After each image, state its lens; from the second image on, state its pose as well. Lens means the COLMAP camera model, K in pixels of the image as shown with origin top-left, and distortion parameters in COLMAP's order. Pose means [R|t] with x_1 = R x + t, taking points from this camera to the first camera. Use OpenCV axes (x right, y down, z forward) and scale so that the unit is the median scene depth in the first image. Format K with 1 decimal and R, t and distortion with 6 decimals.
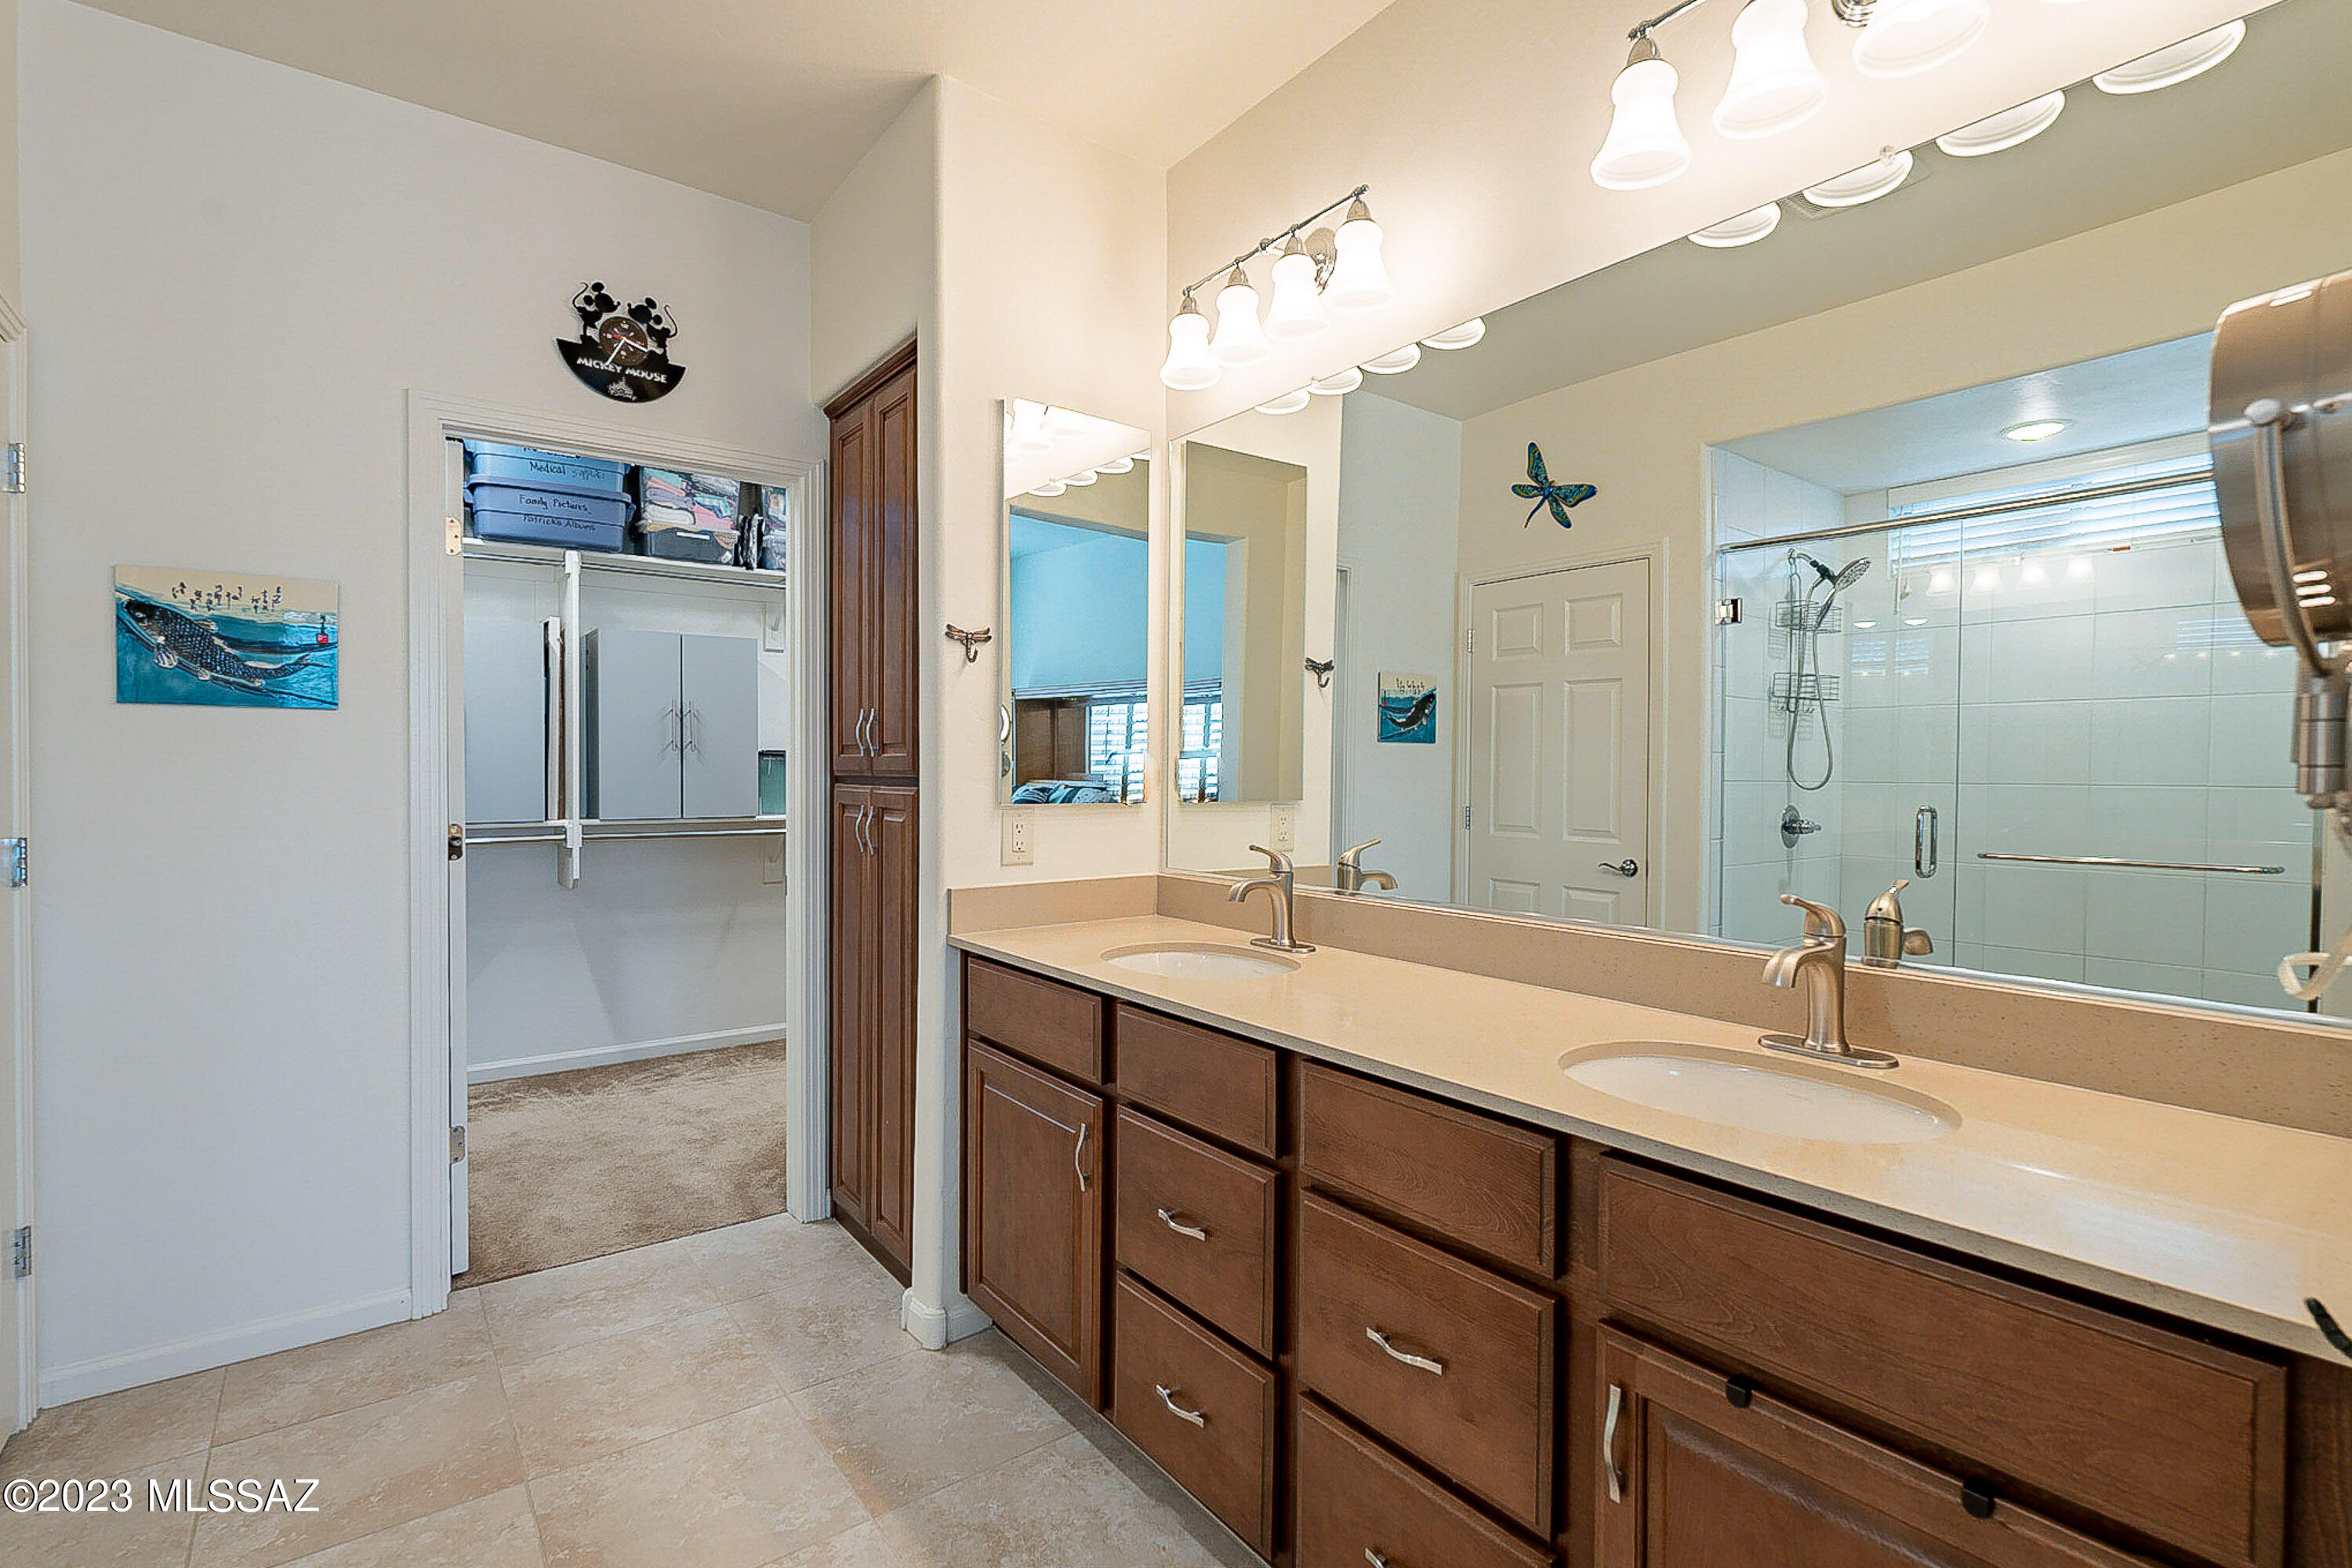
lens RADIAL K [[1098.7, 0, 1186.6], [0, 1098.7, 777.0], [0, 0, 1]] dist [-0.002518, 0.000339]
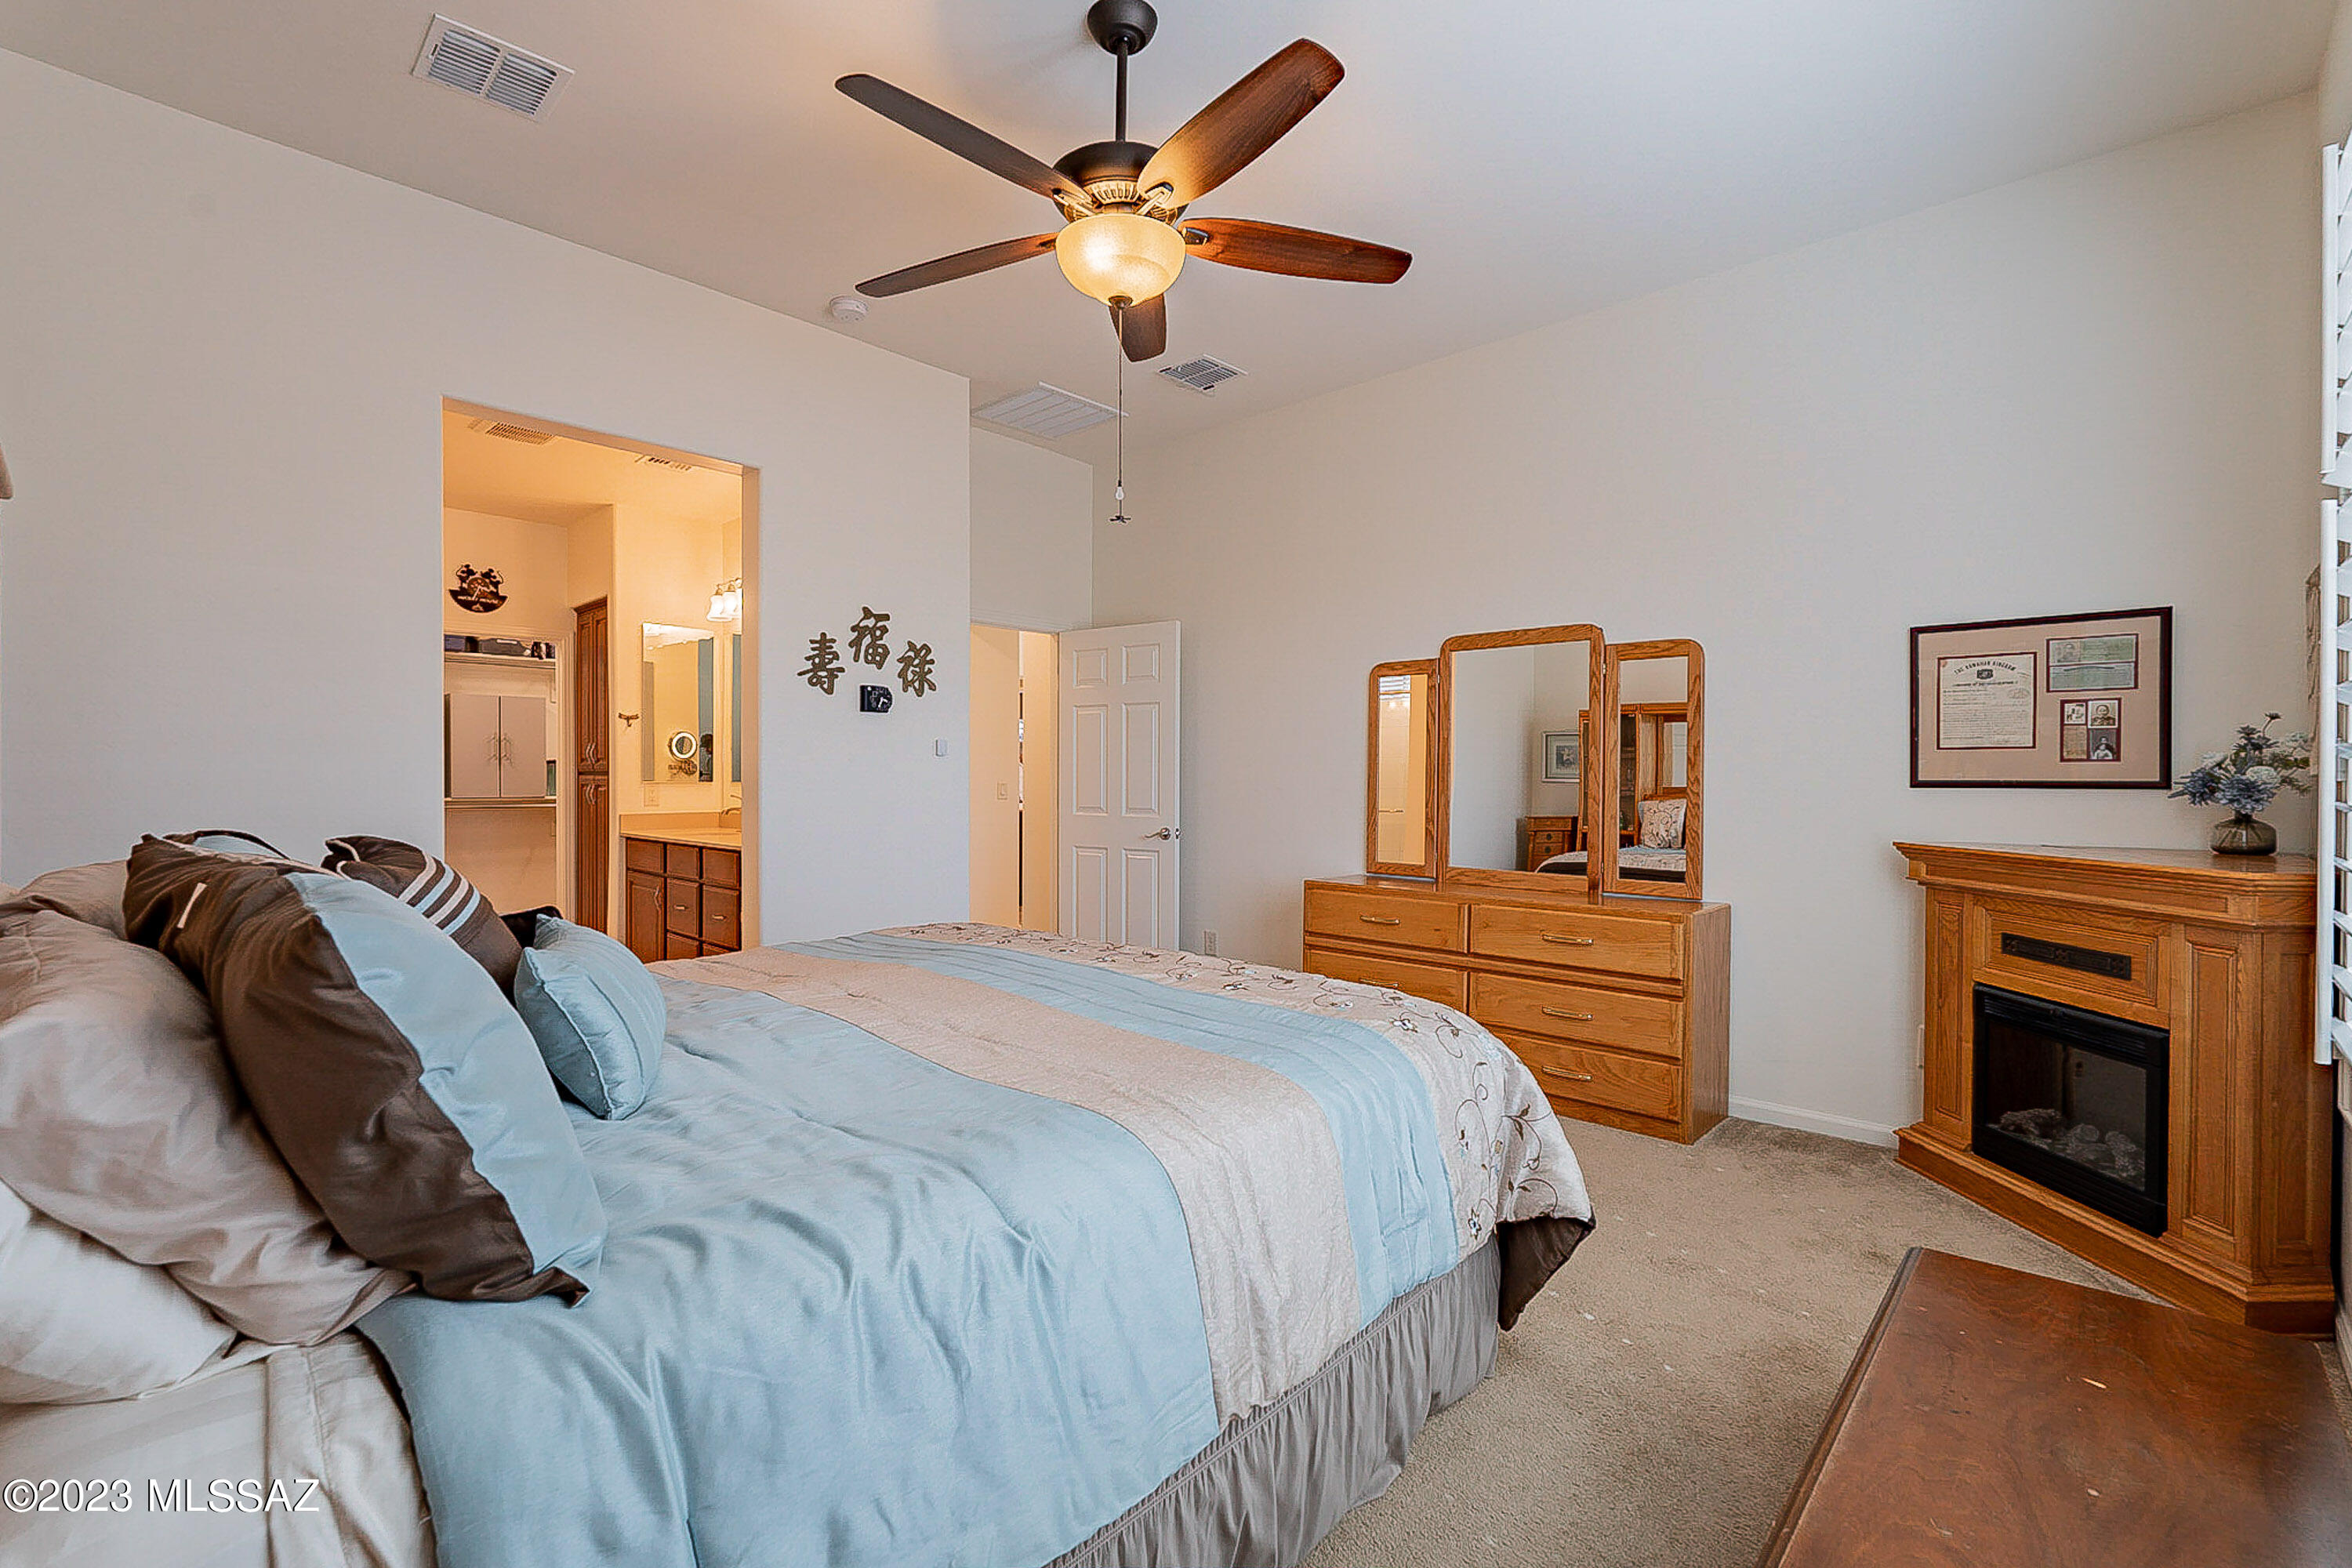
lens RADIAL K [[1036.6, 0, 1179.7], [0, 1036.6, 779.3], [0, 0, 1]] dist [-0.004175, 0.001054]
pose [[0.986364, -0.005309, 0.164492, 0.681061], [0.005596, 0.999984, -0.001282, 0.029261], [-0.164482, 0.002185, 0.986378, -1.622115]]
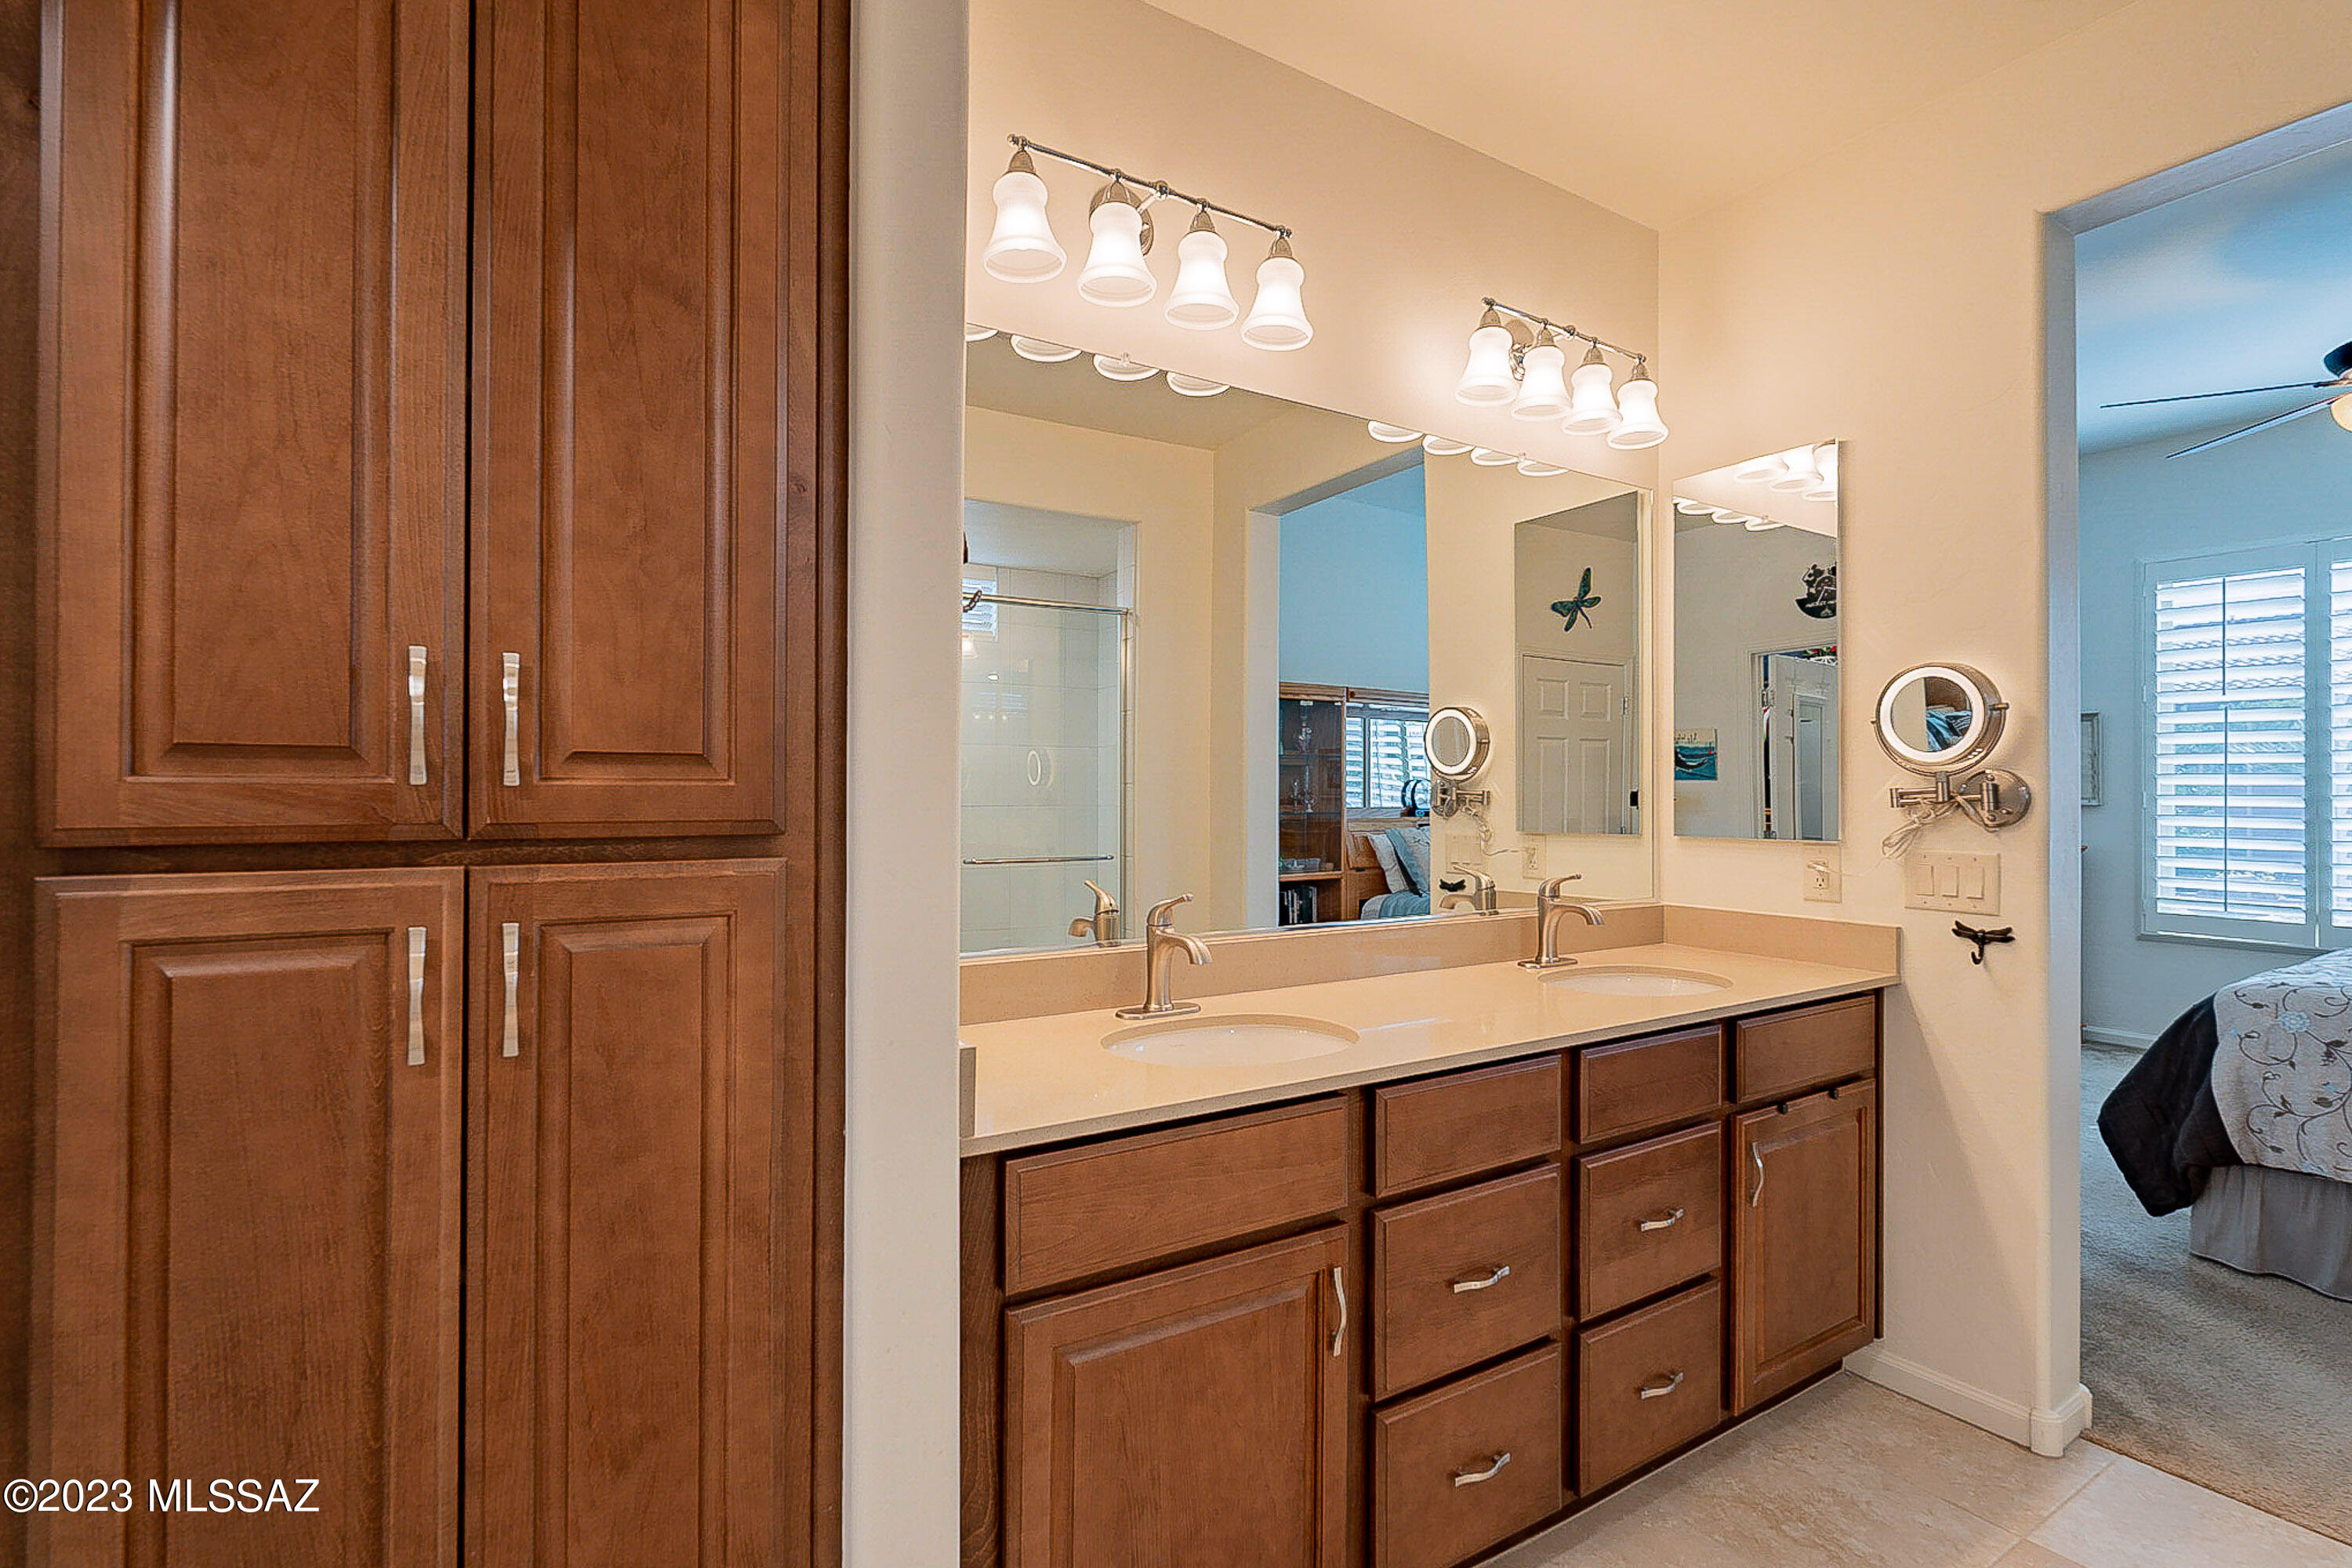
lens RADIAL K [[1098.7, 0, 1180.0], [0, 1098.7, 777.0], [0, 0, 1]] dist [-0.002518, 0.000339]
pose [[-0.091439, -0.014398, -0.995707, 1.749279], [-0.013465, 0.999822, -0.013221, -0.019783], [0.995720, 0.012198, -0.091616, 0.033381]]
